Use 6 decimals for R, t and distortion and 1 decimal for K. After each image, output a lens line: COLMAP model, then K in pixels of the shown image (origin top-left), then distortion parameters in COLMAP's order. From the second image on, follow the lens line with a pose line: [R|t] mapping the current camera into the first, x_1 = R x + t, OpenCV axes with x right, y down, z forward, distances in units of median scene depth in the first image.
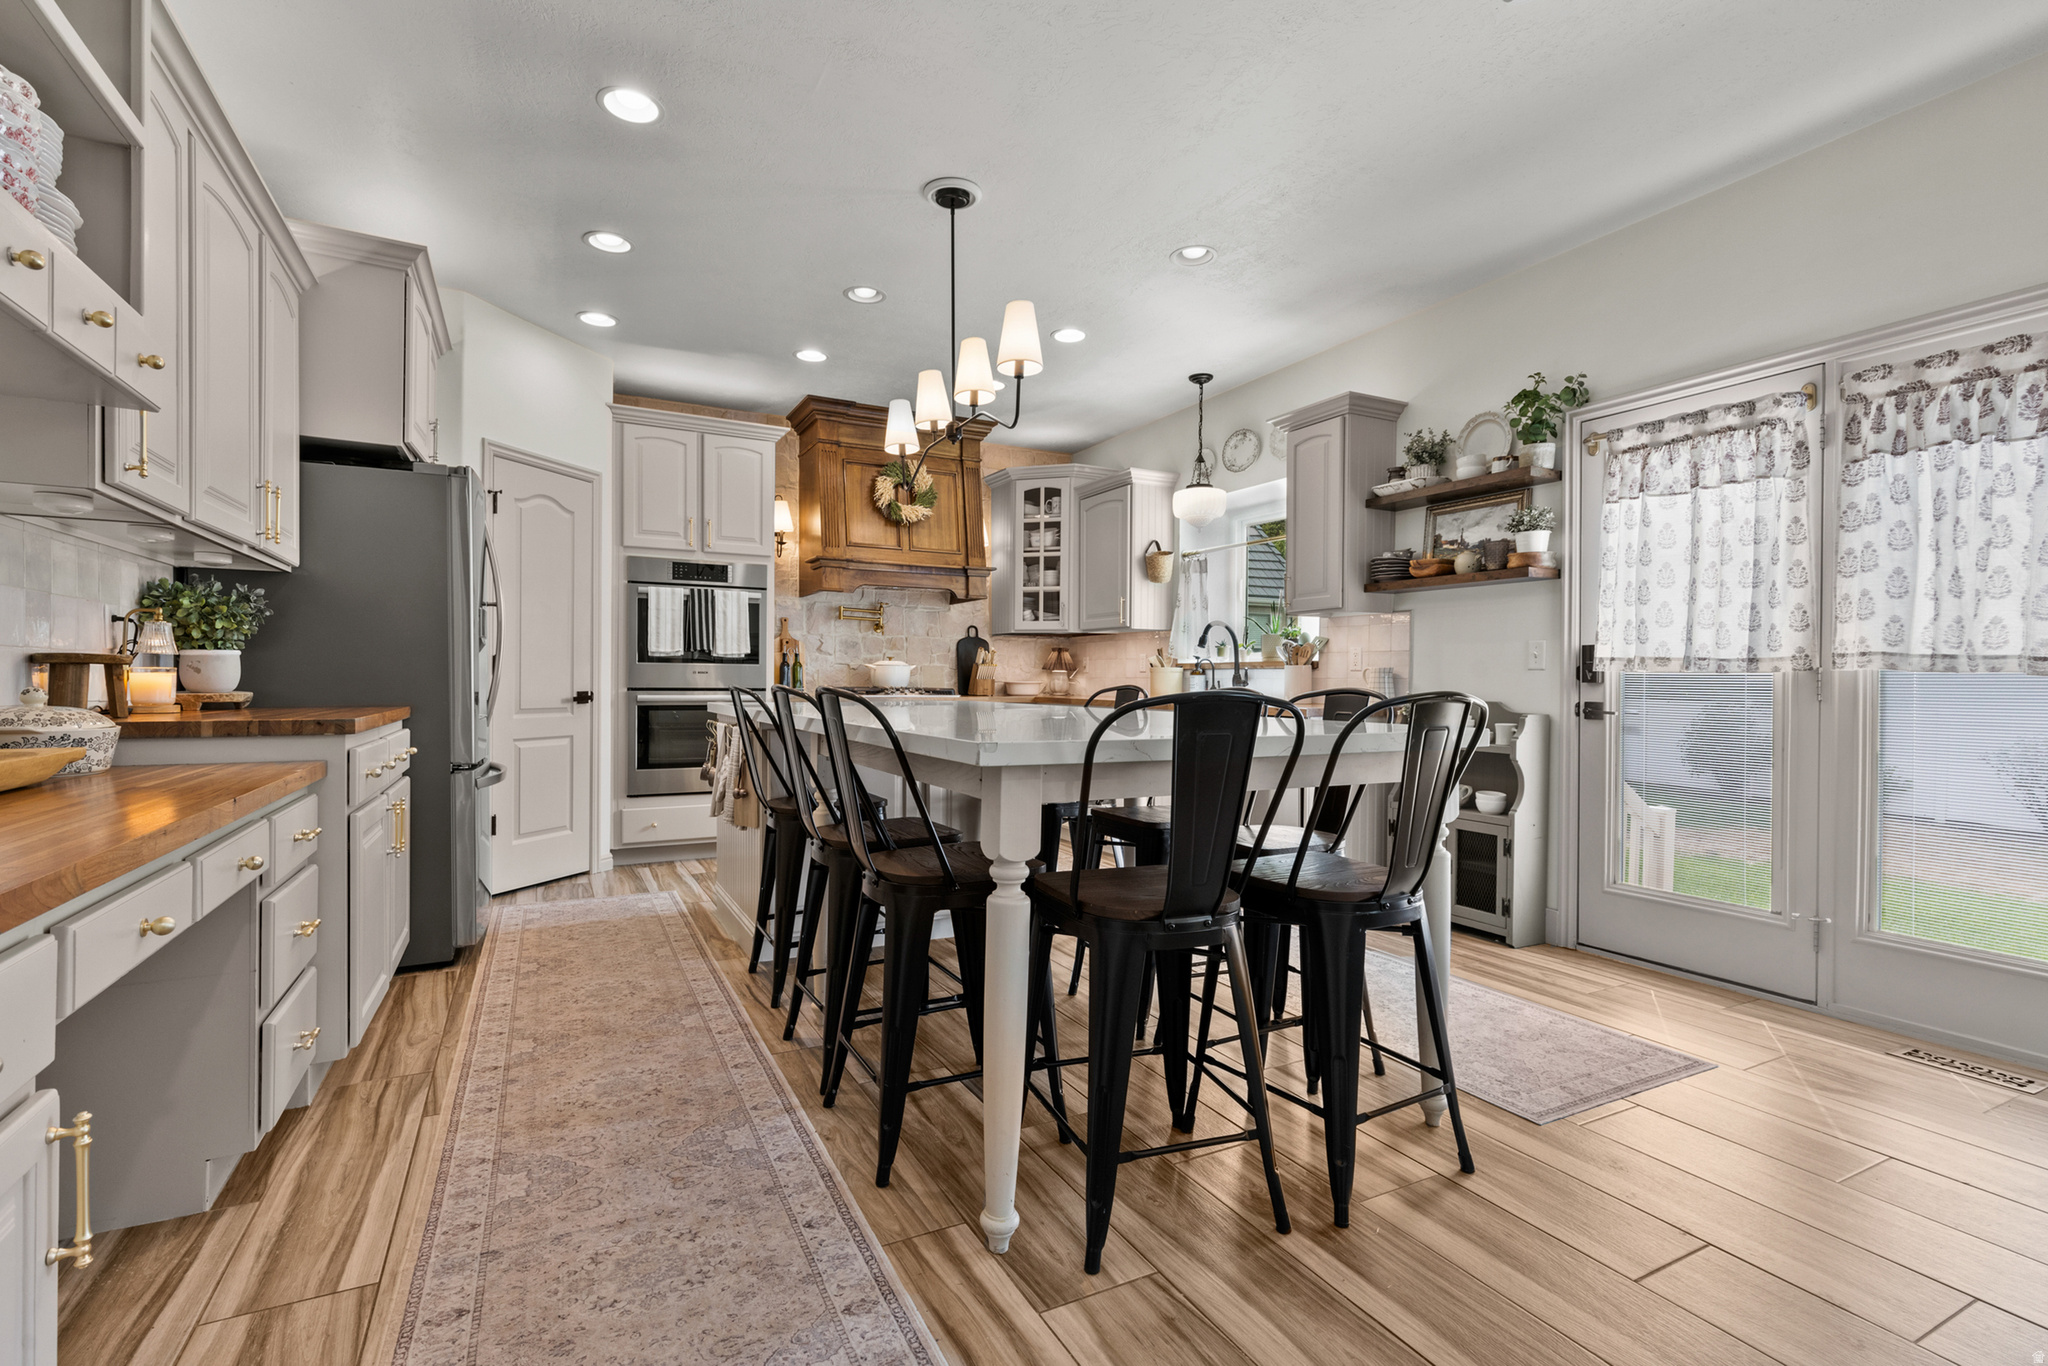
lens RADIAL K [[927.3, 0, 1011.0], [0, 927.3, 683.9], [0, 0, 1]] dist [0.008016, 0.000080]
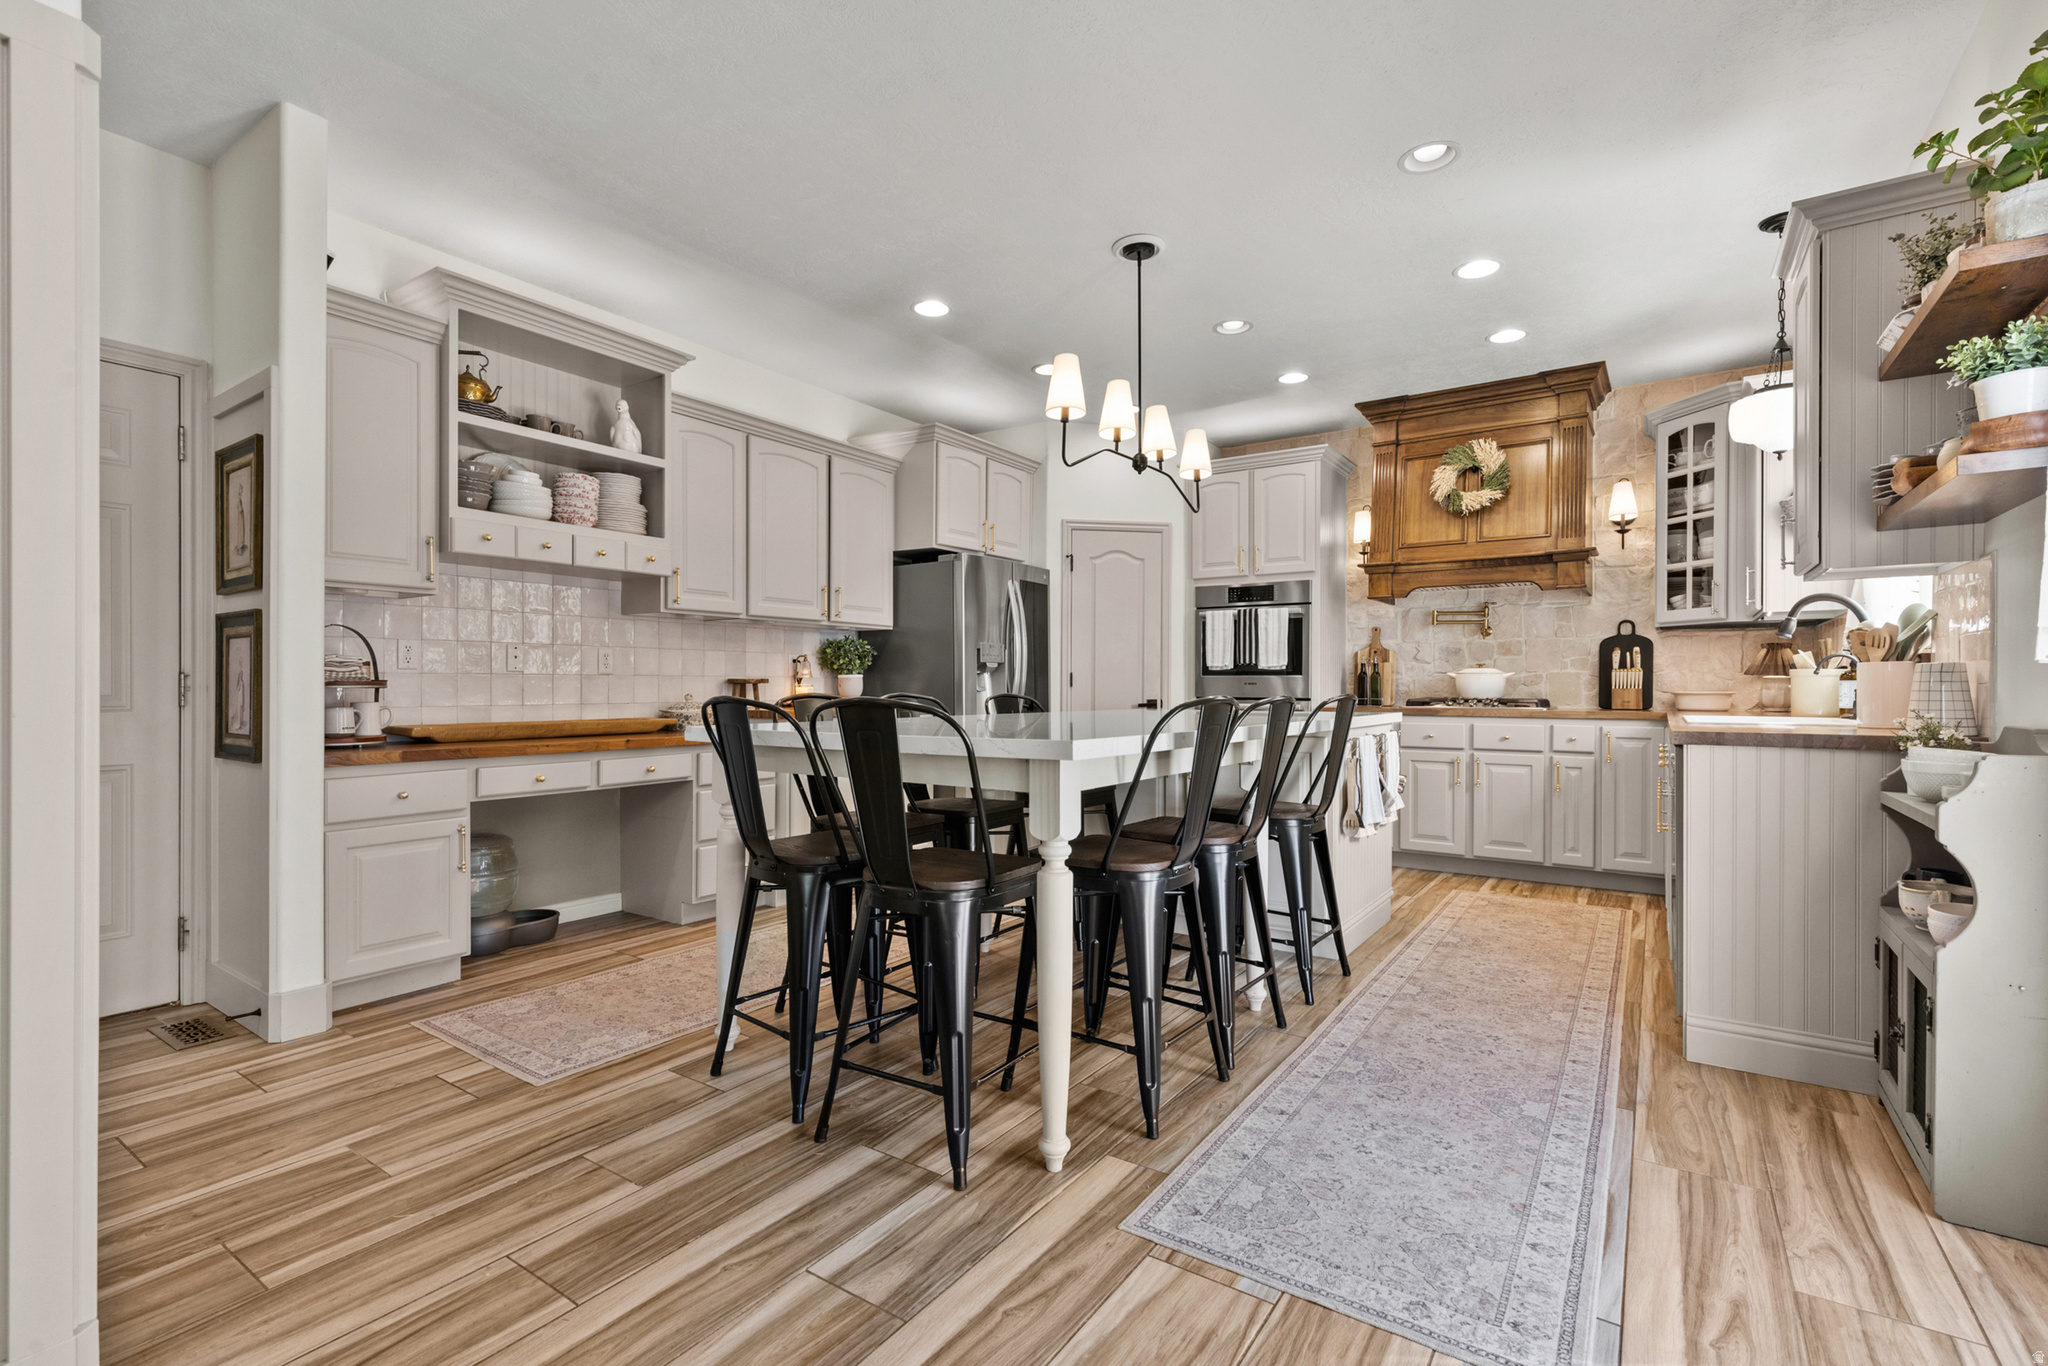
lens RADIAL K [[927.3, 0, 1007.7], [0, 927.3, 685.6], [0, 0, 1]] dist [0.008016, 0.000080]
pose [[0.471269, -0.007062, -0.881961, 0.512817], [-0.002465, 0.999953, -0.009324, 0.001264], [0.881986, 0.006568, 0.471229, 0.215382]]
